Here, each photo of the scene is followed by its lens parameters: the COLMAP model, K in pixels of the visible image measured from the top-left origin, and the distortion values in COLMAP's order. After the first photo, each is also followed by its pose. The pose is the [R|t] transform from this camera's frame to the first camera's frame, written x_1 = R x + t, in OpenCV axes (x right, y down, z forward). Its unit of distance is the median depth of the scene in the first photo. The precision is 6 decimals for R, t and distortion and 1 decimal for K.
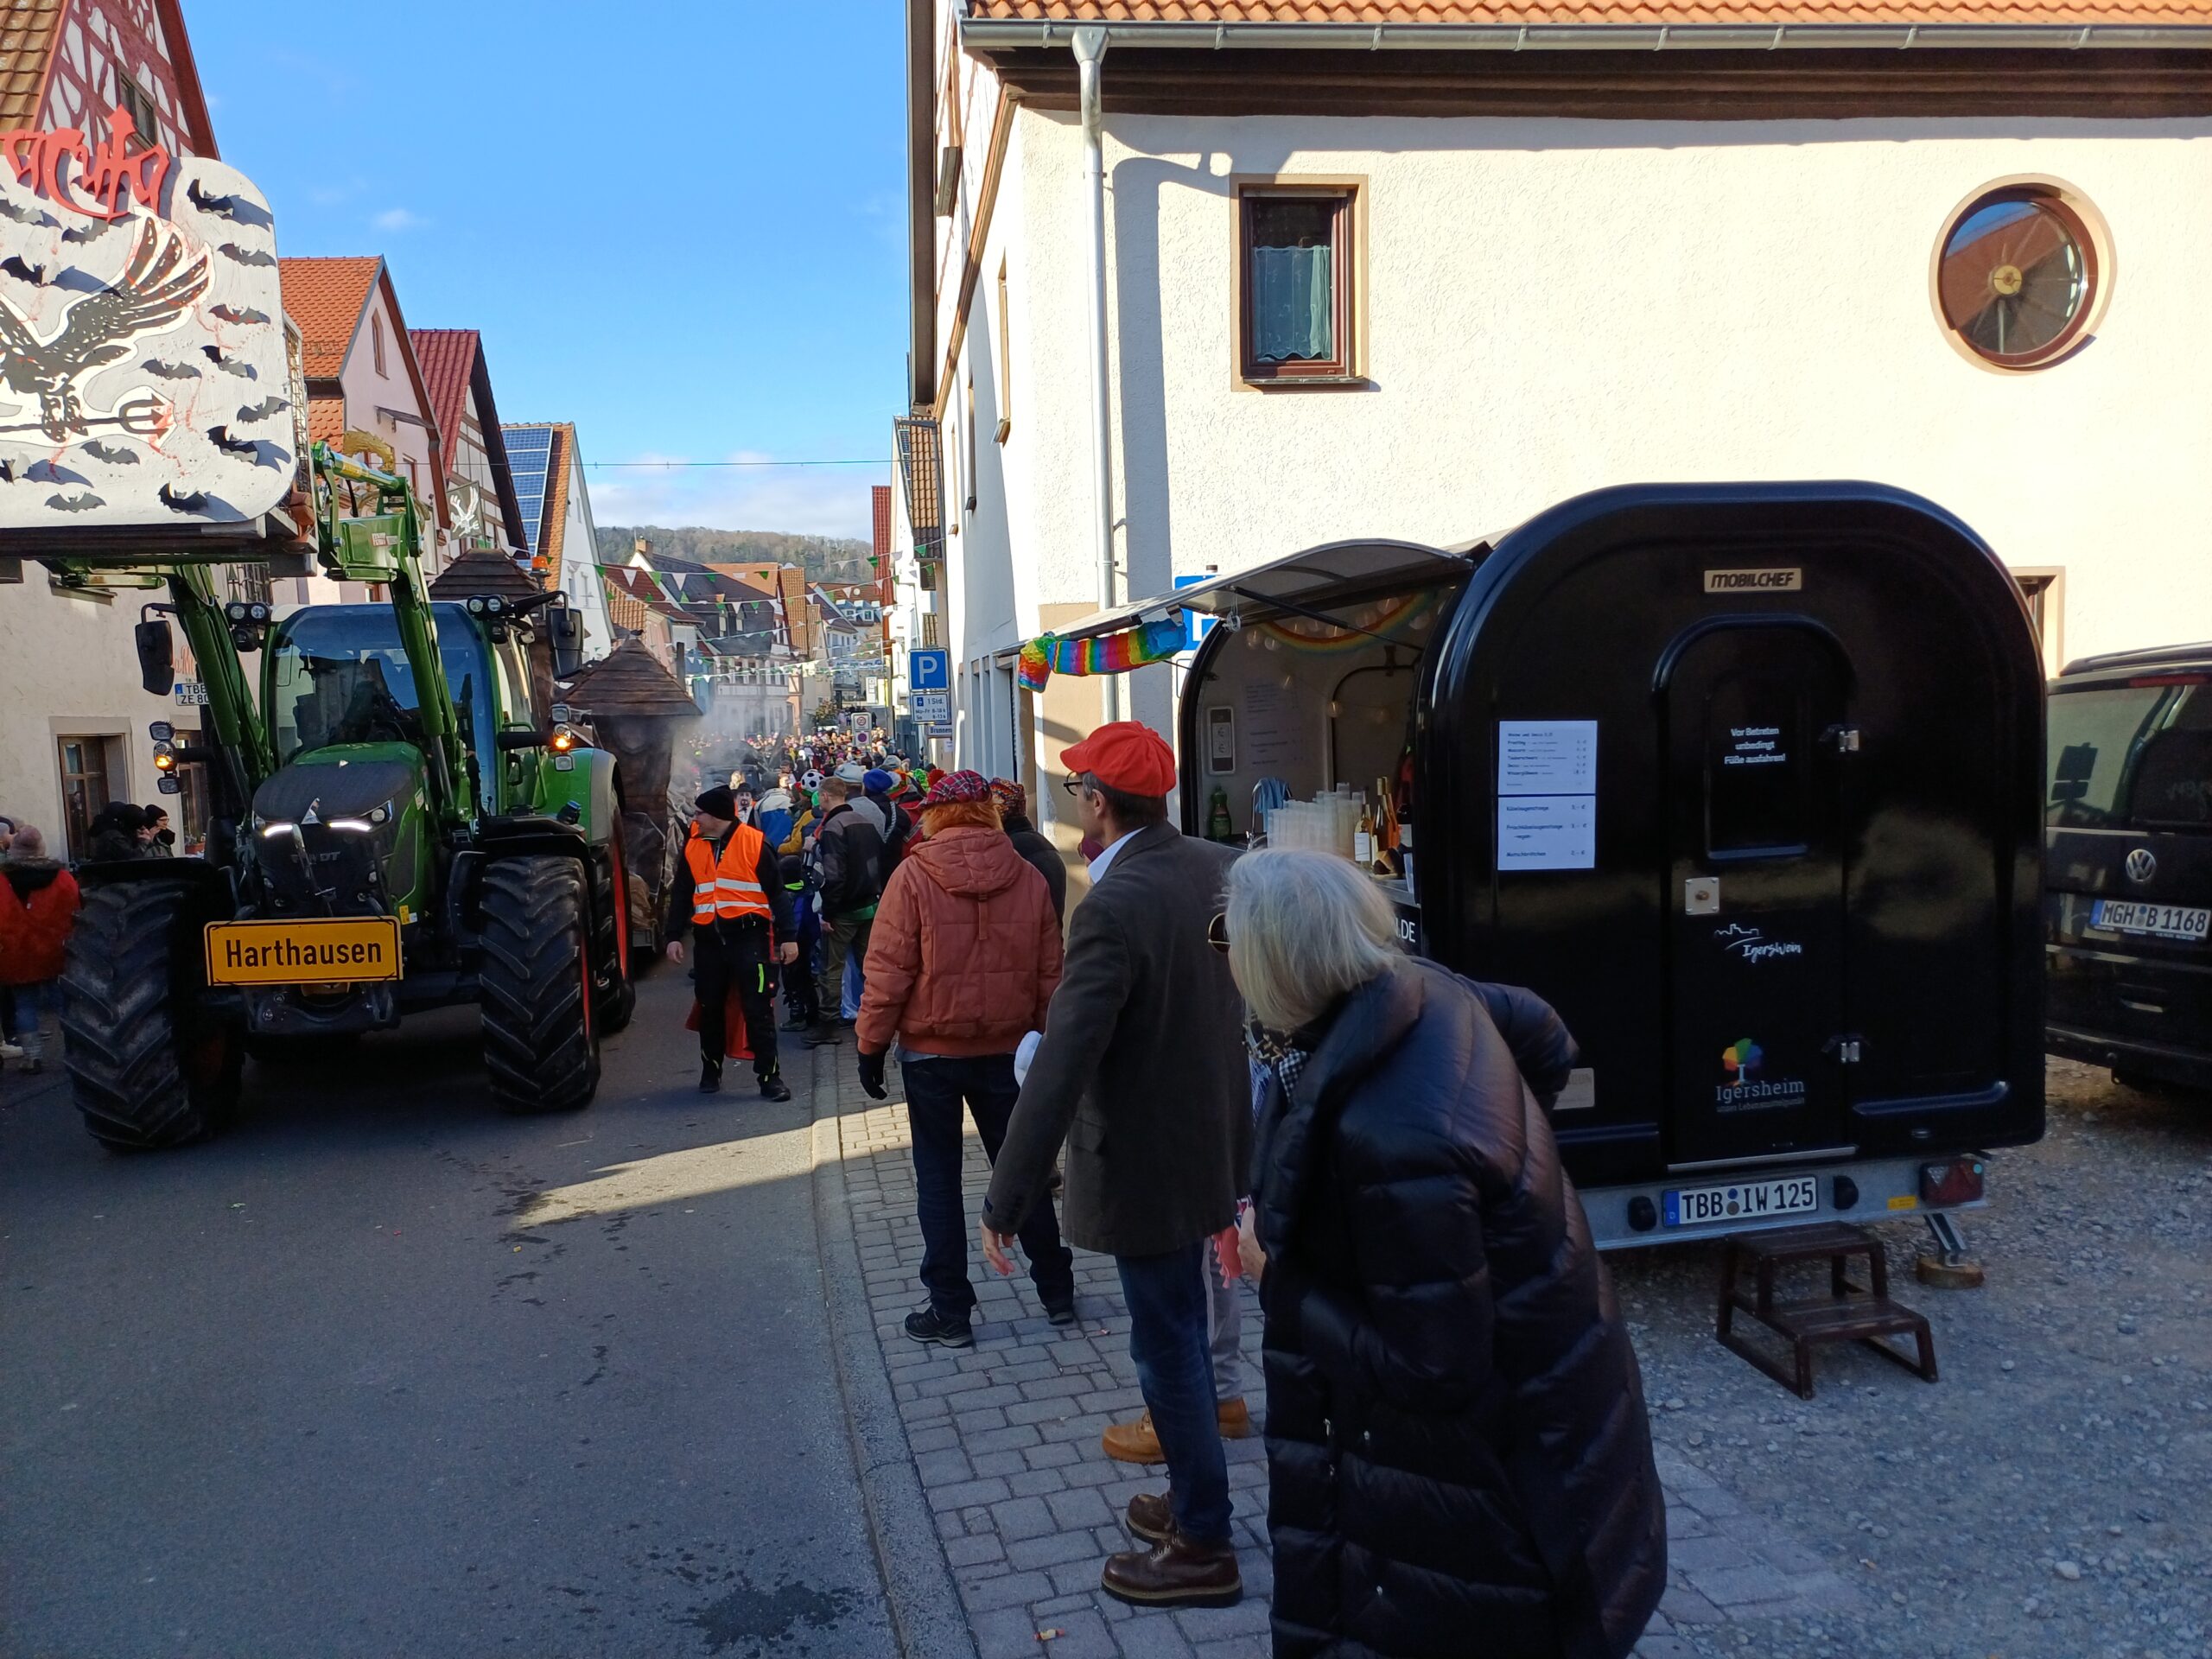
lens RADIAL K [[1596.6, 0, 1077.7], [0, 1596.6, 845.2], [0, 0, 1]] dist [0.050209, -0.031548]
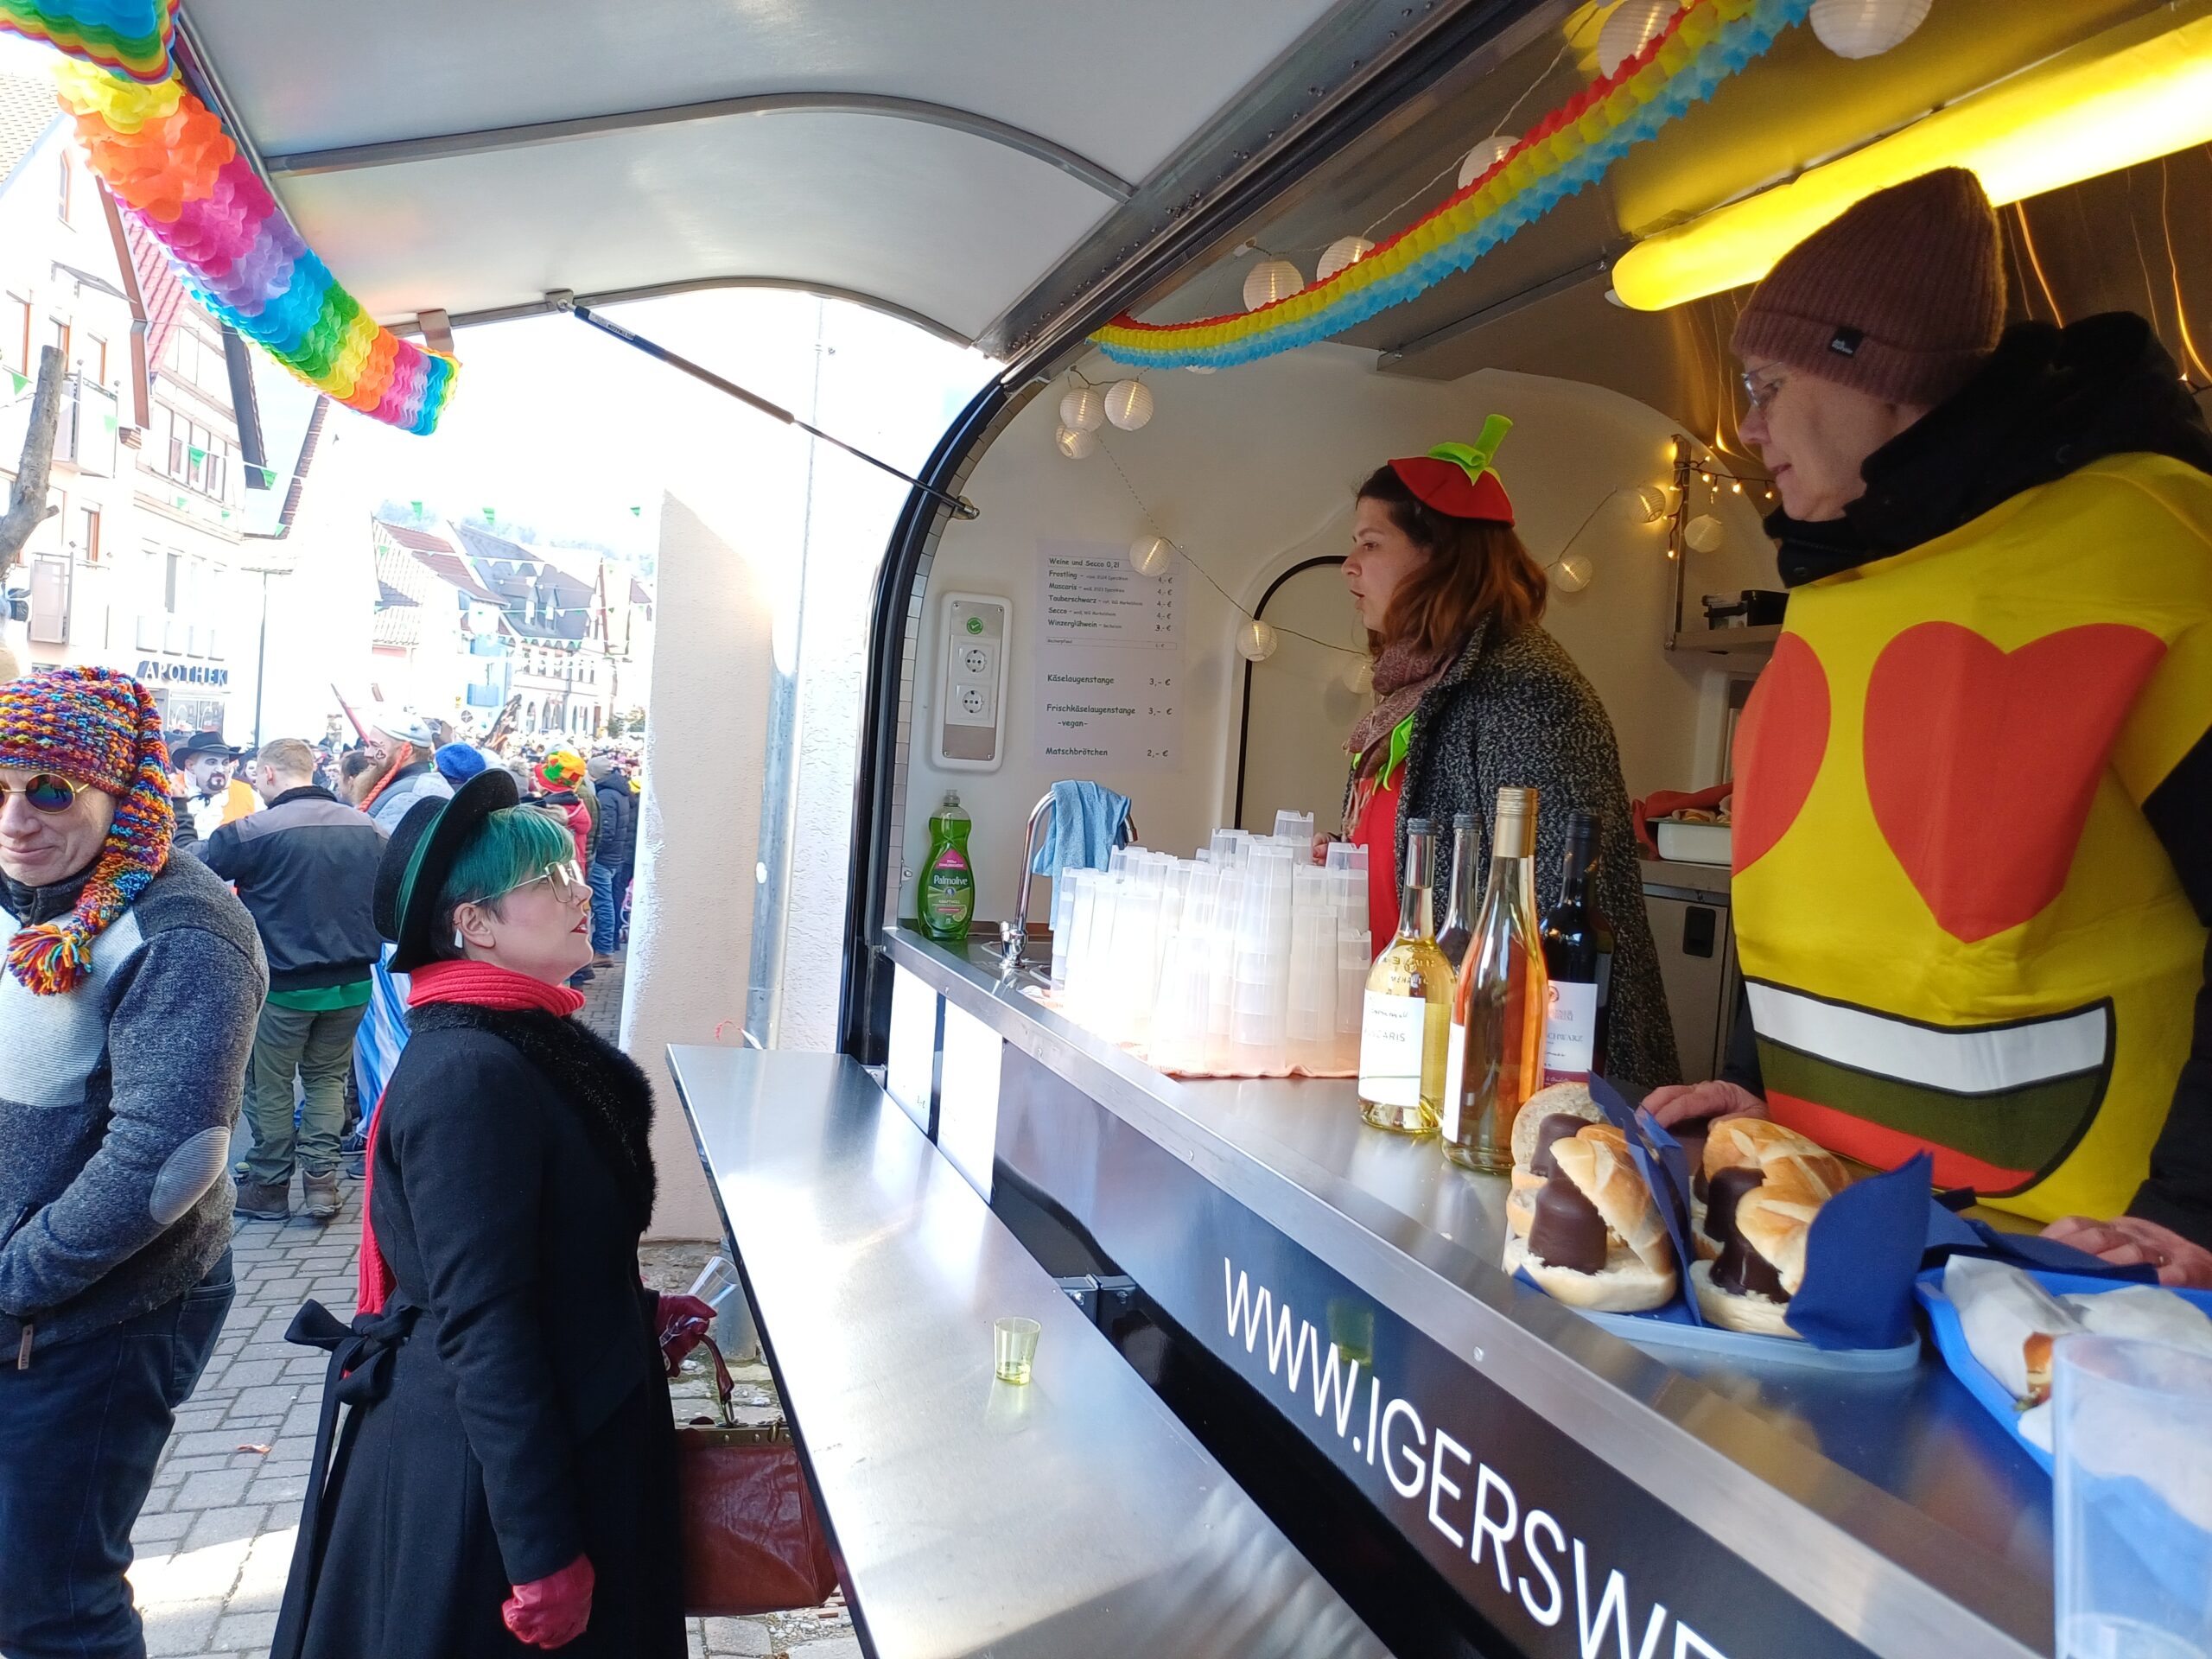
lens RADIAL K [[1593.8, 0, 1110.7], [0, 1593.8, 807.4], [0, 0, 1]] dist [0.082811, -0.102453]
pose [[0.985802, 0.109302, 0.127469, 0.057259], [-0.102151, 0.992874, -0.061368, -0.010495], [-0.133269, 0.047476, 0.989942, 0.451888]]
